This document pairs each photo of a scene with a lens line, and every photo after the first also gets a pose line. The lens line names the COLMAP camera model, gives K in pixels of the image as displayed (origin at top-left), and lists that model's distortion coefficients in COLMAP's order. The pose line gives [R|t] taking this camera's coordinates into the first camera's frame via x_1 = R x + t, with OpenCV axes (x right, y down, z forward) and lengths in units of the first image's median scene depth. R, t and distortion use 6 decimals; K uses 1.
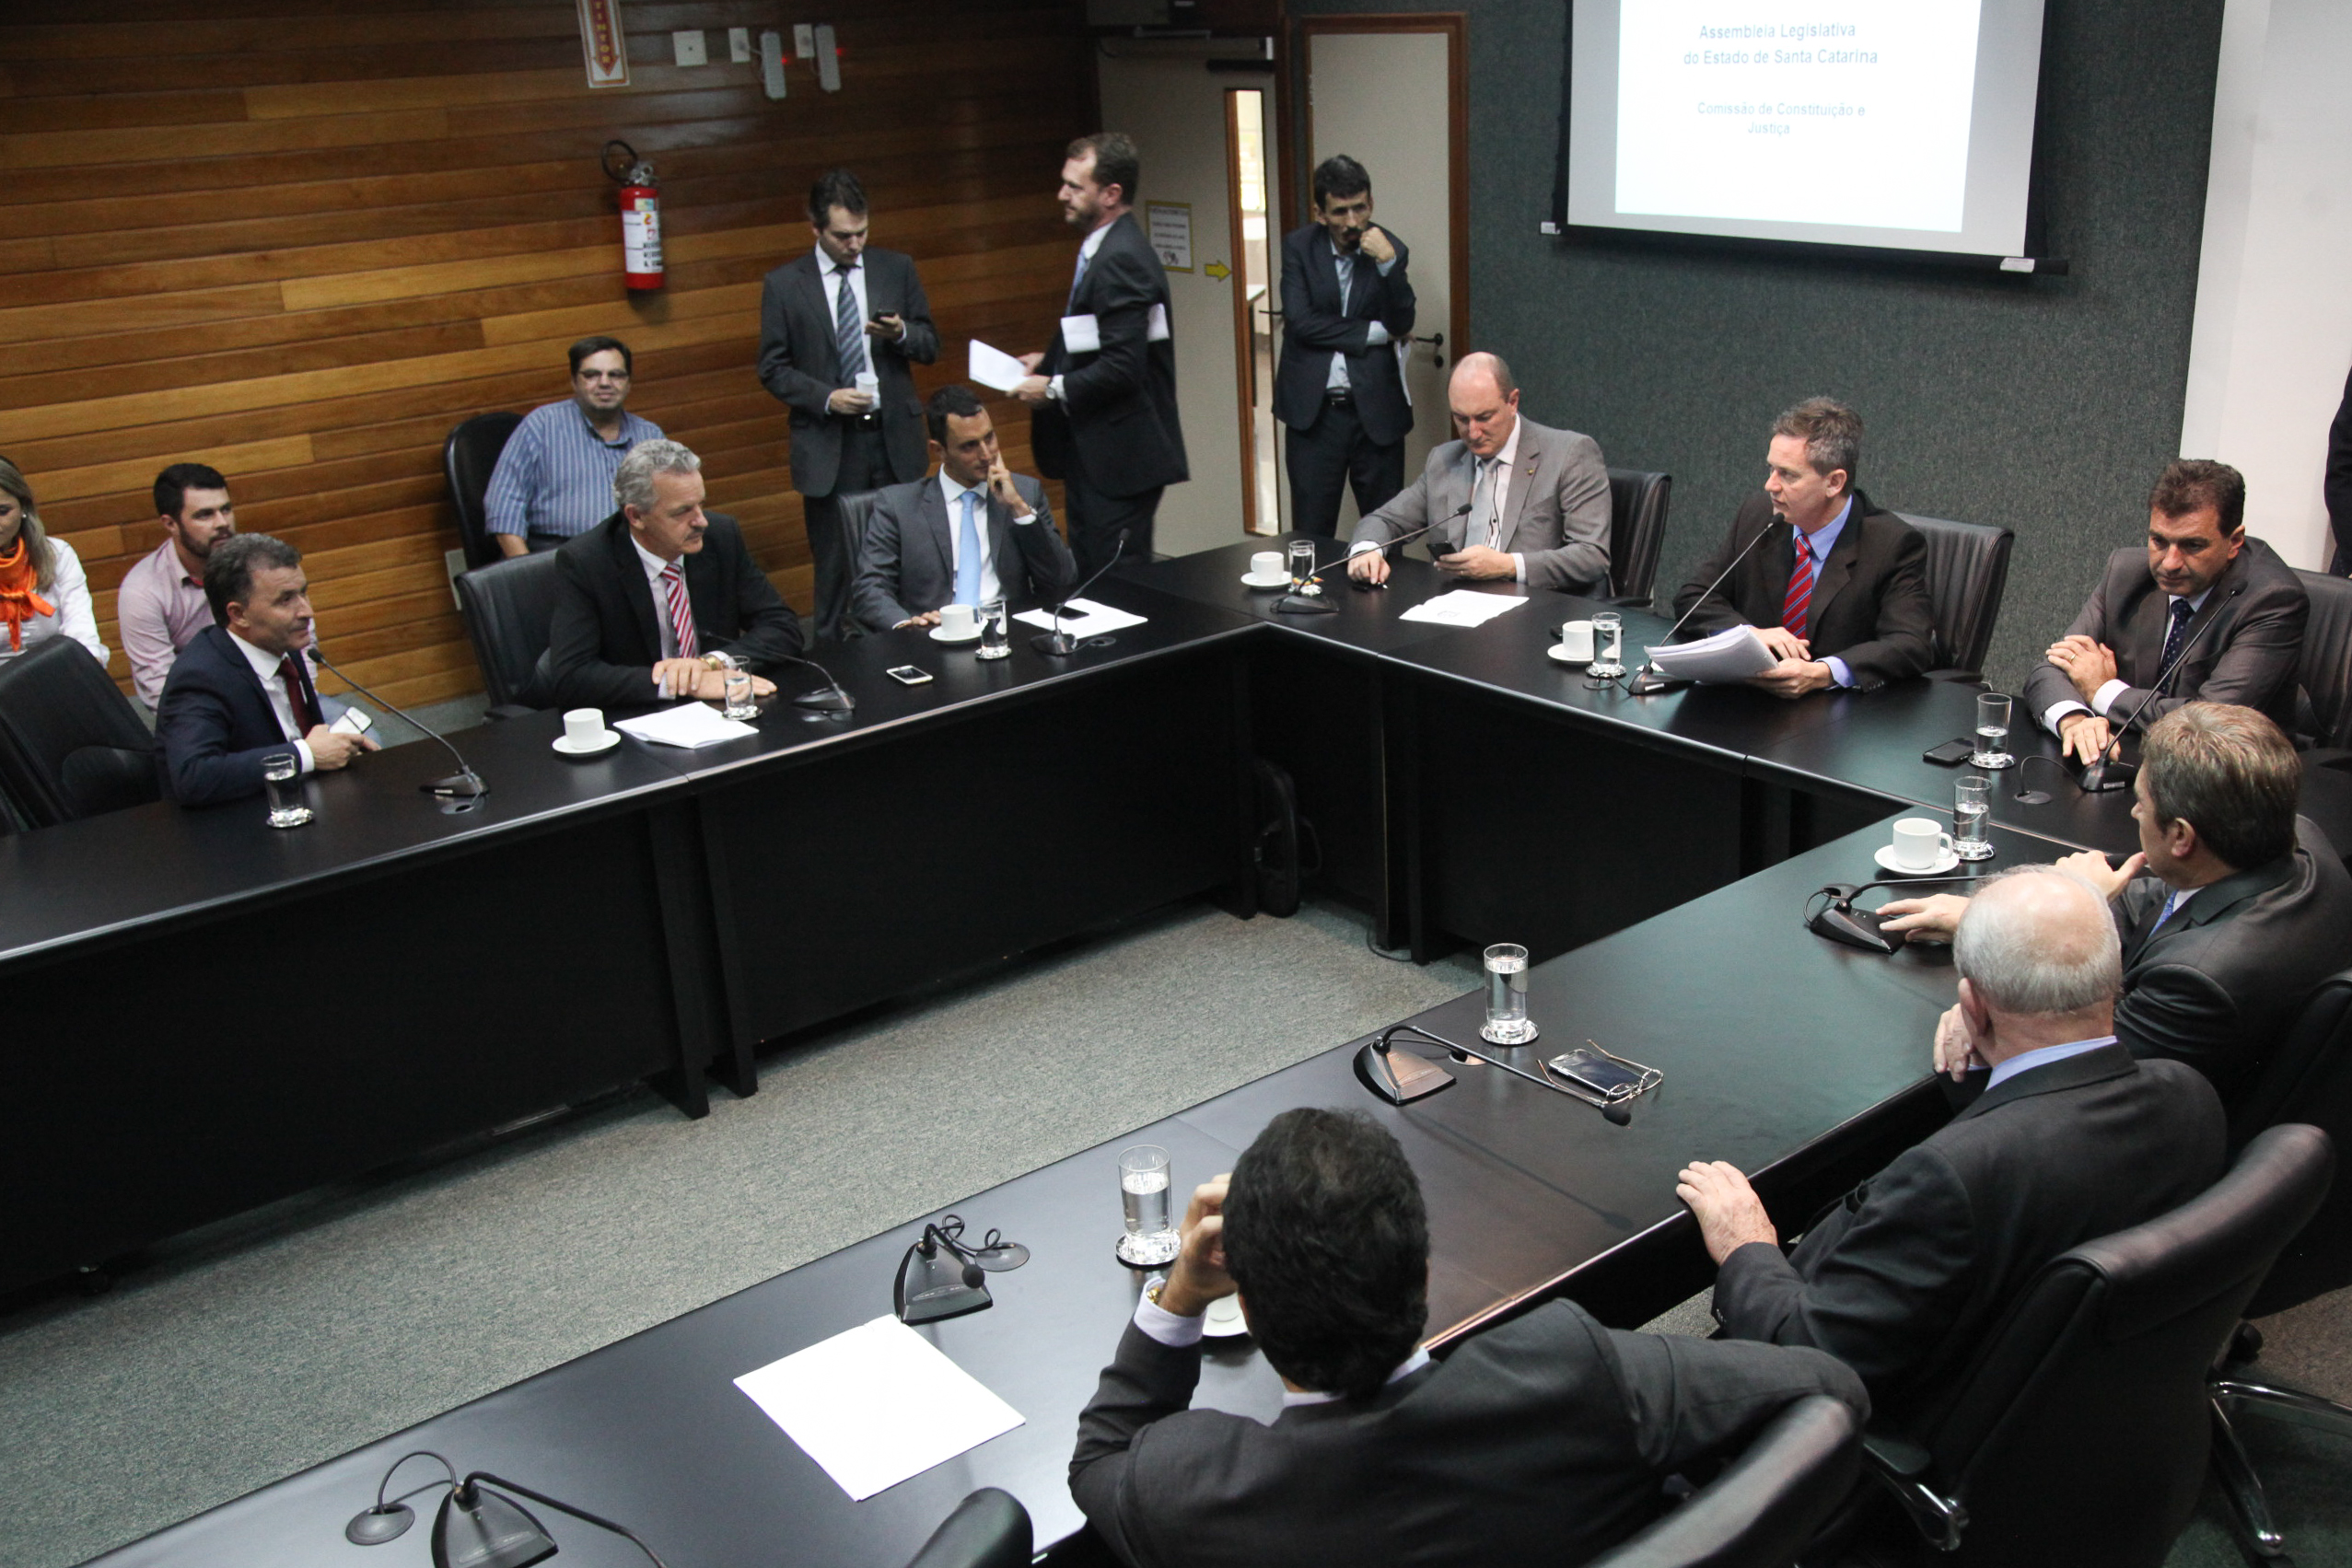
lens RADIAL K [[2239.0, 0, 1258.4], [0, 2239.0, 838.4], [0, 0, 1]] dist [-0.011342, 0.030546]
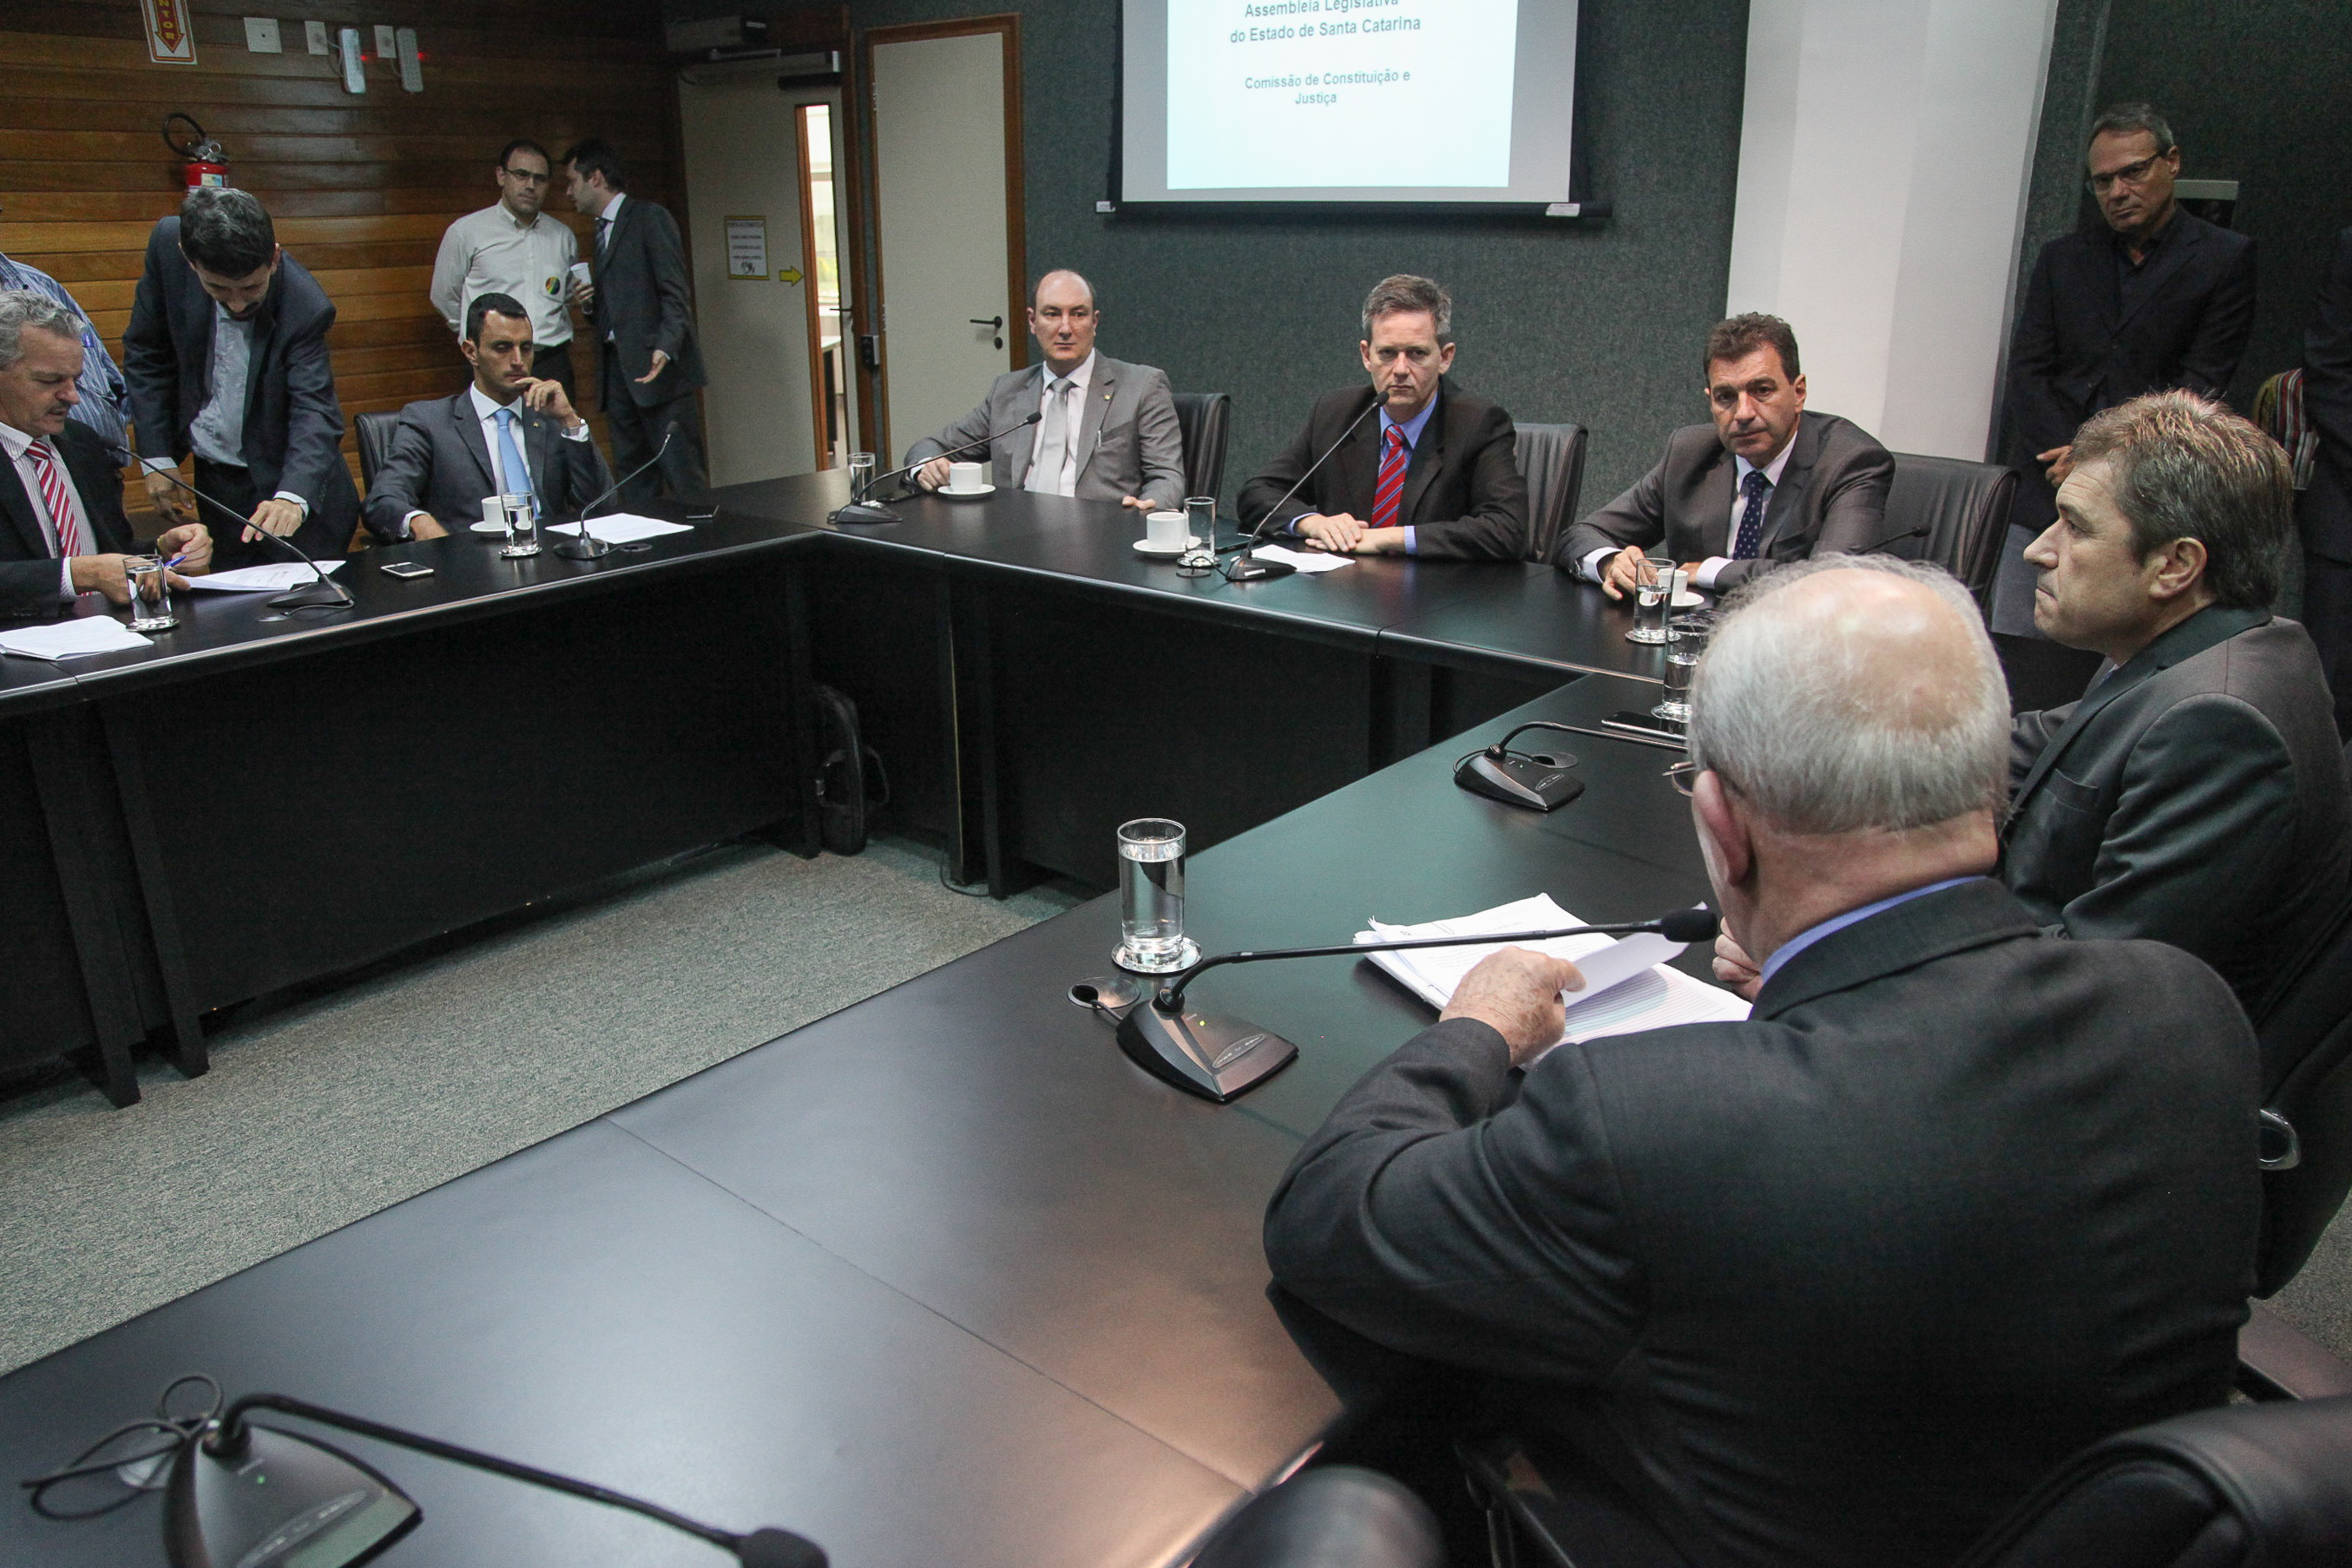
lens RADIAL K [[1666.4, 0, 1166.2], [0, 1666.4, 785.7], [0, 0, 1]] dist [-0.115038, 0.073599]
pose [[0.982981, -0.020931, 0.182509, 0.014601], [0.026637, 0.999228, -0.028868, 0.028480], [-0.181764, 0.033238, 0.982780, 0.285558]]
